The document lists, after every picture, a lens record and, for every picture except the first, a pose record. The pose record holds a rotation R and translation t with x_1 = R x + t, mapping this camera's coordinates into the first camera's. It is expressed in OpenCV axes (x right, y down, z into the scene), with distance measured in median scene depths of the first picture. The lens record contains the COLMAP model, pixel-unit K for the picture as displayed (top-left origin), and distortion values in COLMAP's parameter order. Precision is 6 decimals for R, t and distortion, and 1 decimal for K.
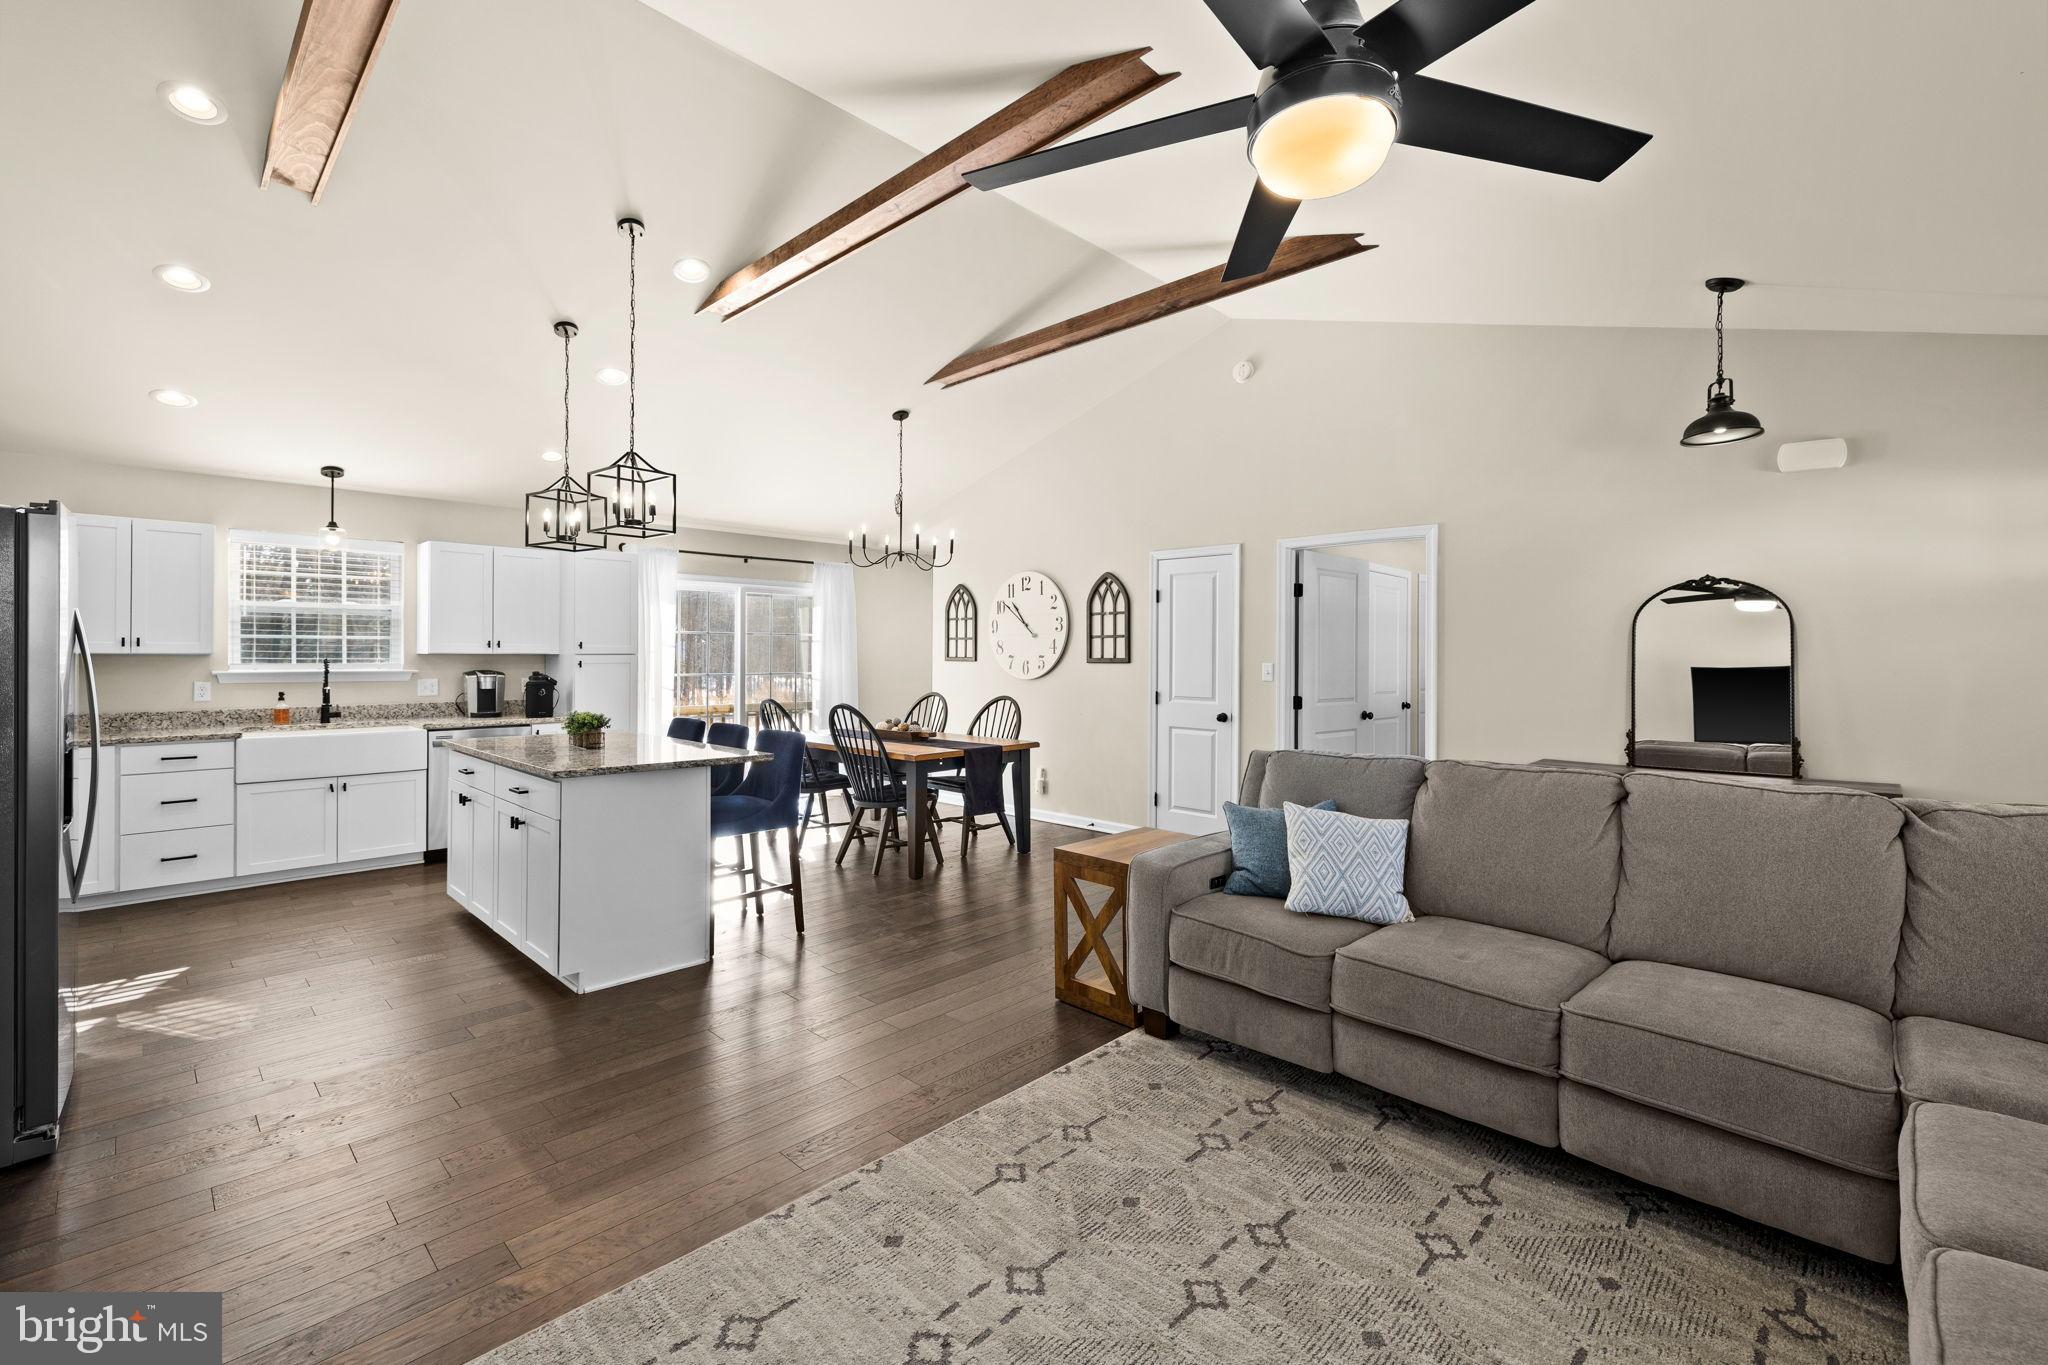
lens RADIAL K [[867.7, 0, 1022.4], [0, 867.7, 654.0], [0, 0, 1]] dist [0.002872, 0.000091]
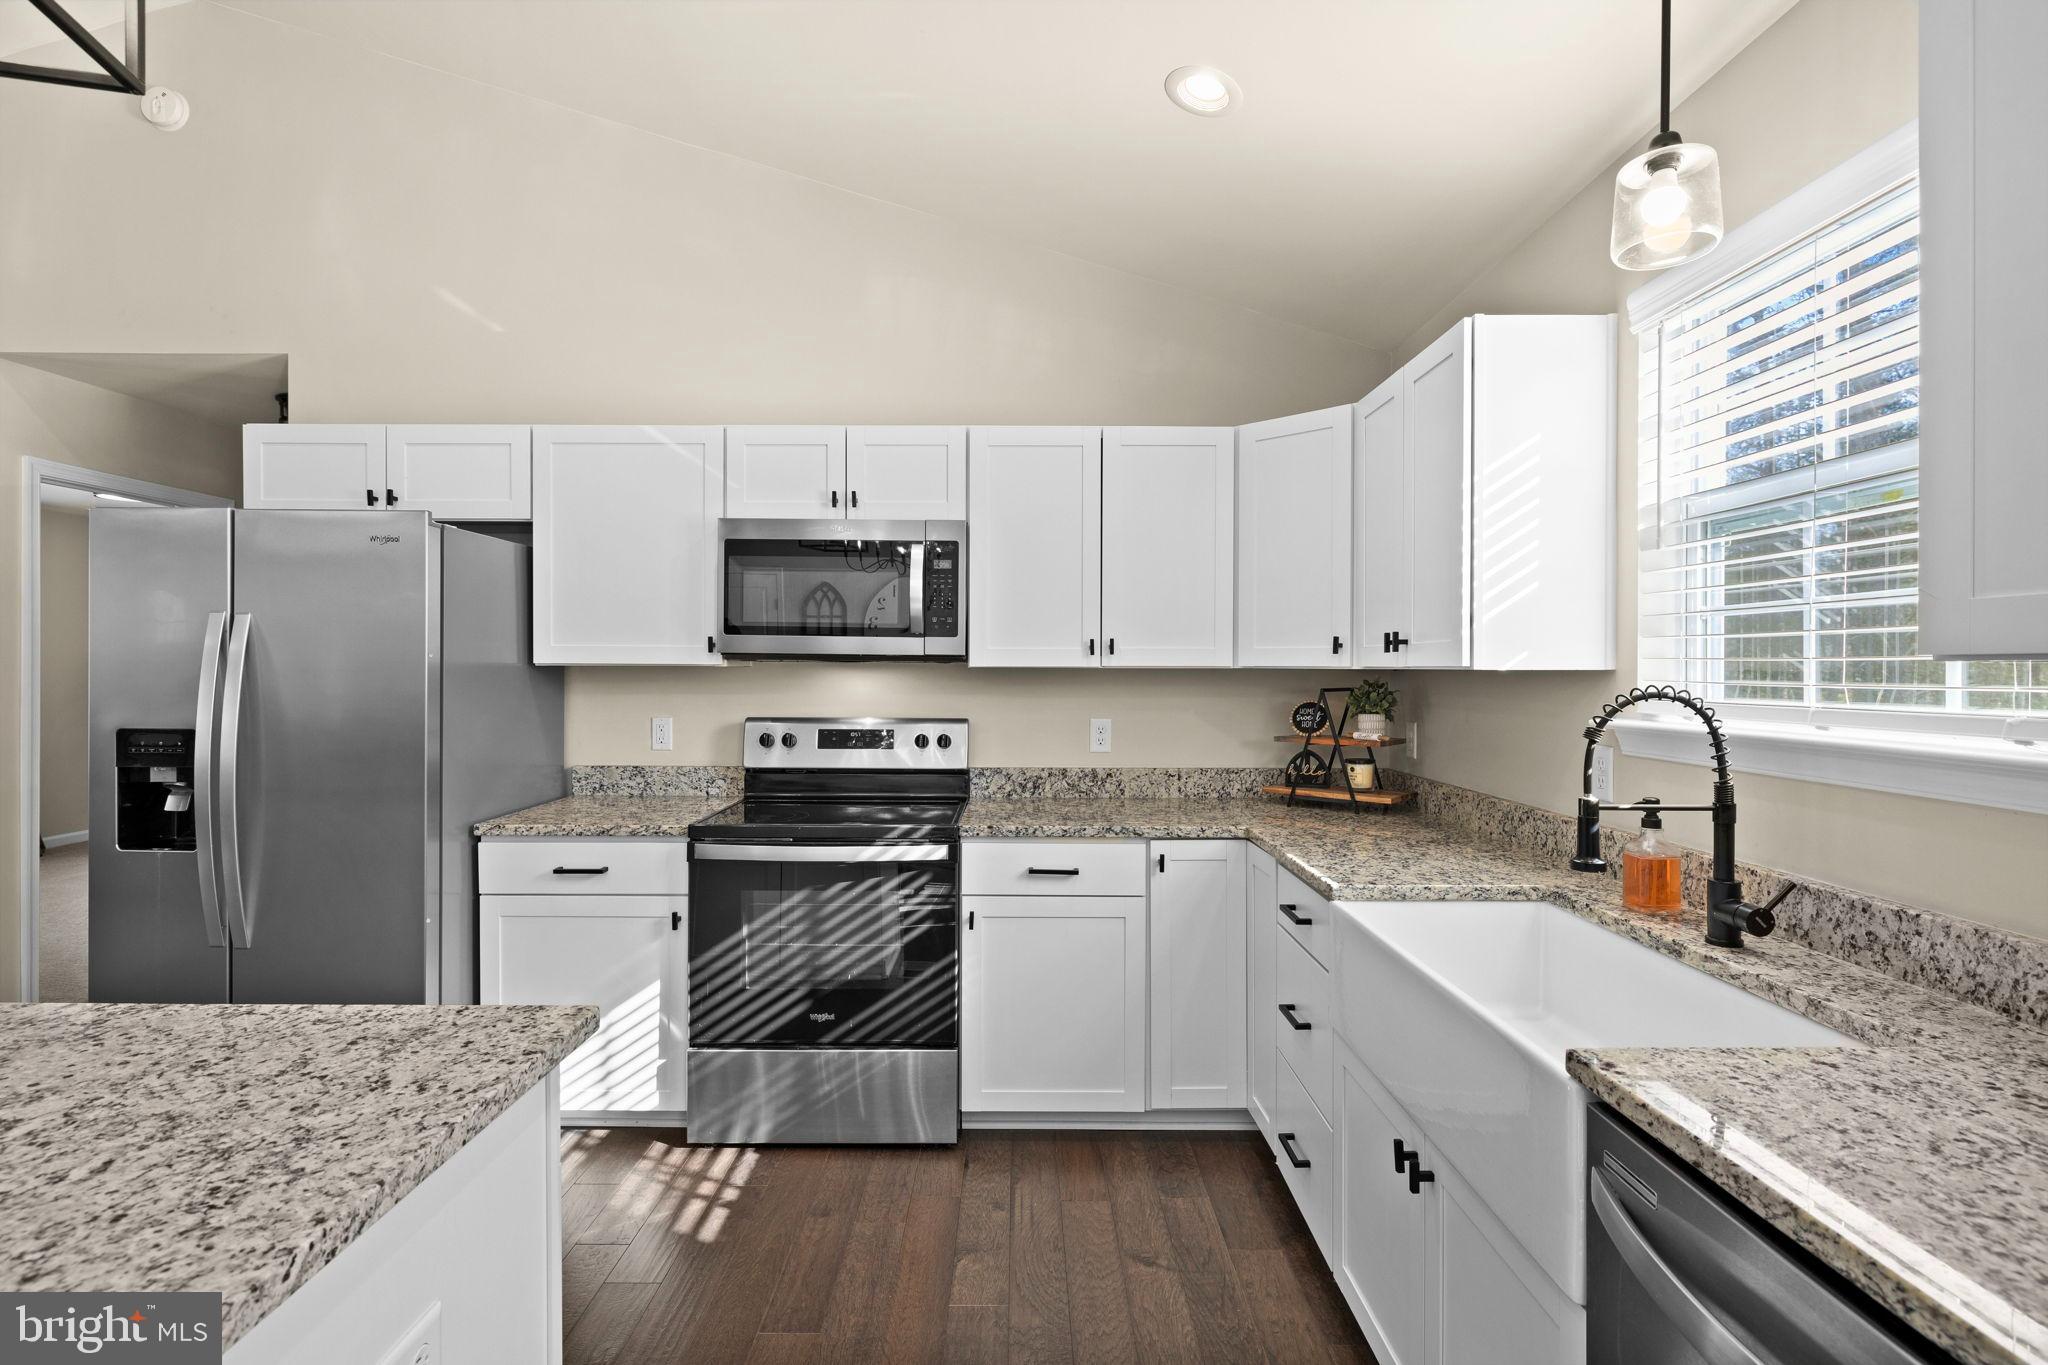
lens RADIAL K [[983.0, 0, 1015.1], [0, 983.0, 669.9], [0, 0, 1]] dist [-0.003577, -0.000408]
pose [[-0.723053, -0.005373, -0.690772, -0.446293], [-0.002888, 0.999985, -0.004755, 0.003314], [0.690786, -0.001443, -0.723057, 1.026500]]
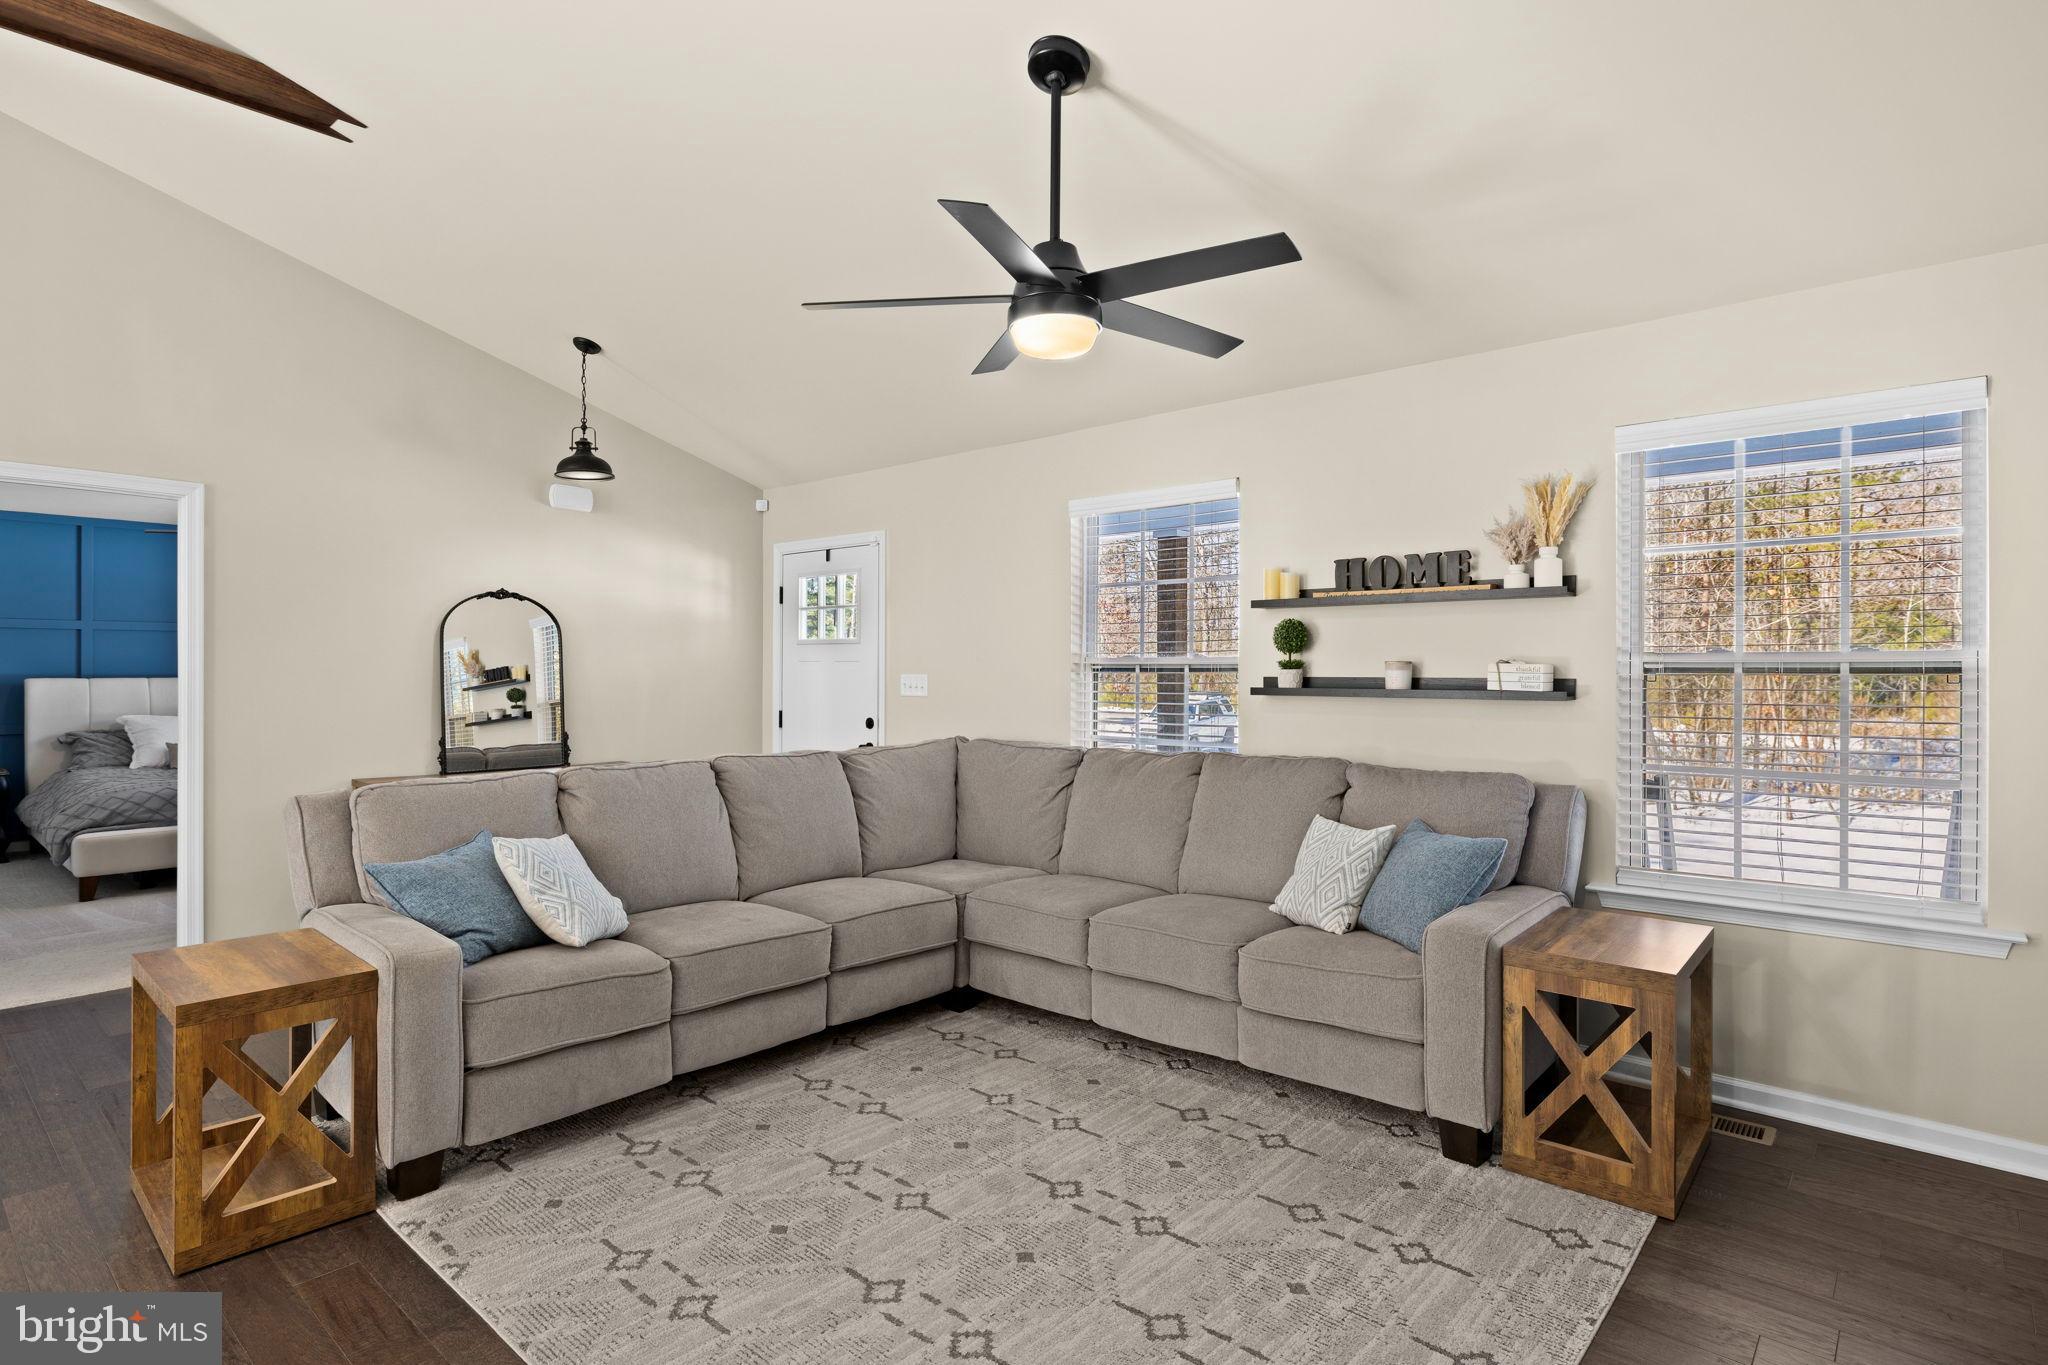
lens RADIAL K [[1050.3, 0, 1023.7], [0, 1050.3, 672.5], [0, 0, 1]] dist [-0.001945, -0.000110]
pose [[-0.045957, -0.006819, 0.998920, -0.390701], [-0.008136, 0.999946, 0.006452, 0.000508], [-0.998910, -0.007831, -0.046010, 0.292595]]
